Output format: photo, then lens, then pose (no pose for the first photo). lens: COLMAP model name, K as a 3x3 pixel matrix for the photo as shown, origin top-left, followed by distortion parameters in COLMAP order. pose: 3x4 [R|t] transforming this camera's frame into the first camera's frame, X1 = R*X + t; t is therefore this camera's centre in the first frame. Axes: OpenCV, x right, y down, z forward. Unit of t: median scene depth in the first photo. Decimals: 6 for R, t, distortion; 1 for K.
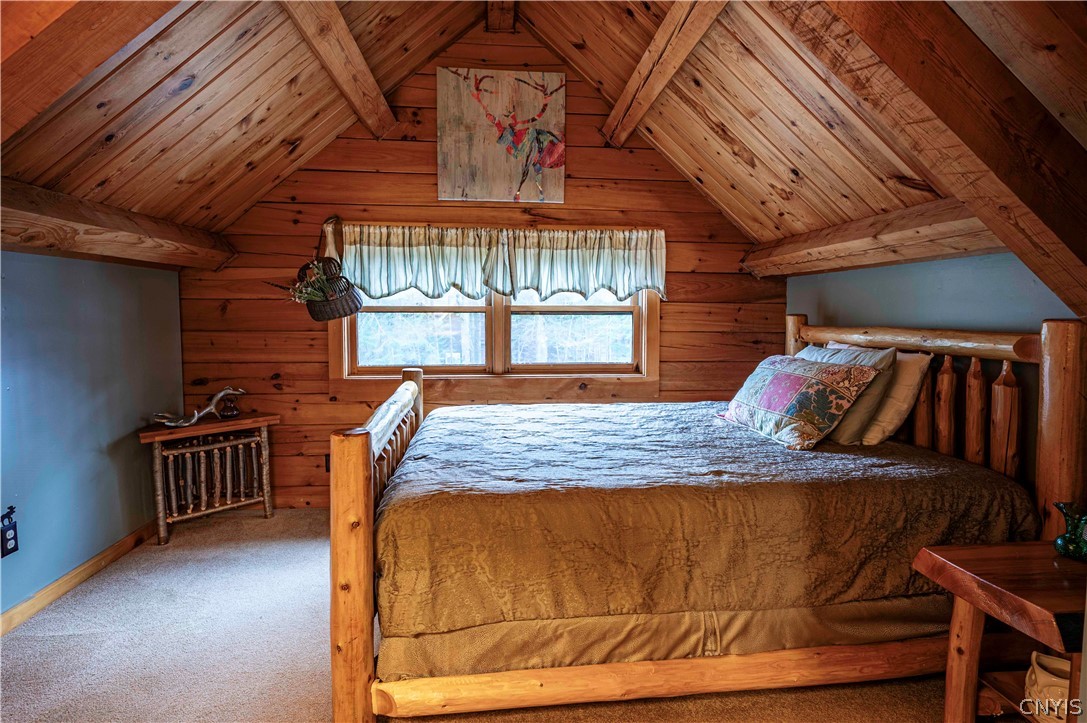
lens RADIAL K [[547.5, 0, 563.7], [0, 547.5, 361.0], [0, 0, 1]] dist [0.000145, 0.000101]
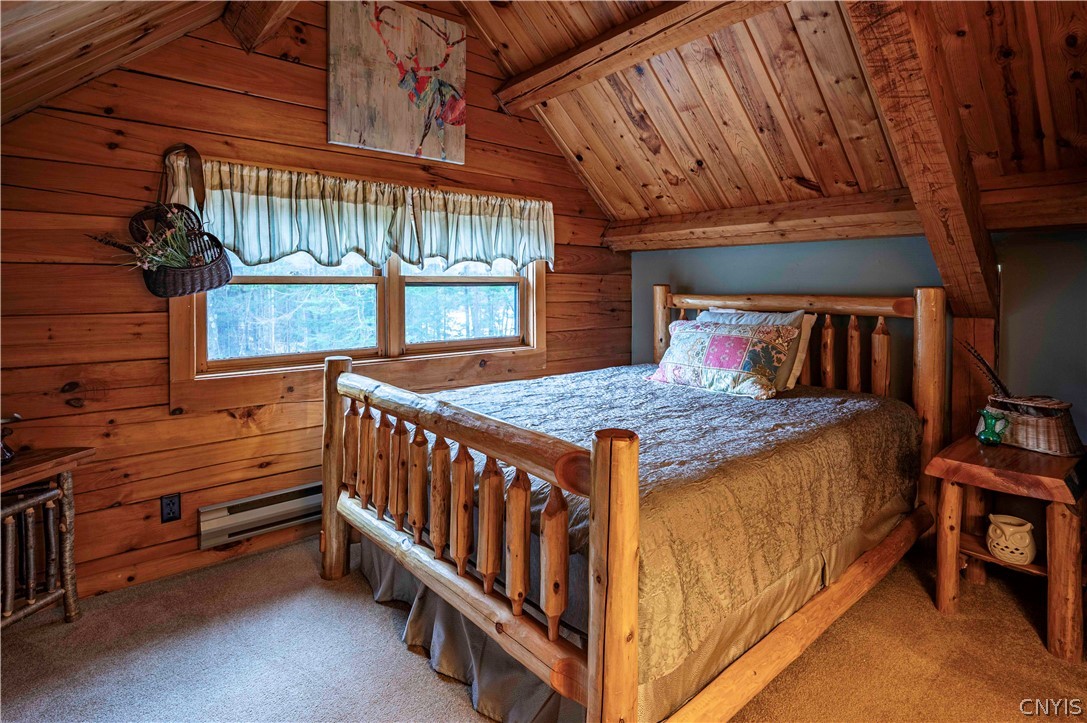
lens RADIAL K [[550.7, 0, 542.8], [0, 550.7, 306.2], [0, 0, 1]] dist [0.000990, 0.000614]
pose [[0.837926, -0.025030, 0.545210, -0.411627], [0.051222, 0.998145, -0.032898, -0.015149], [-0.543376, 0.055493, 0.837654, 0.175062]]
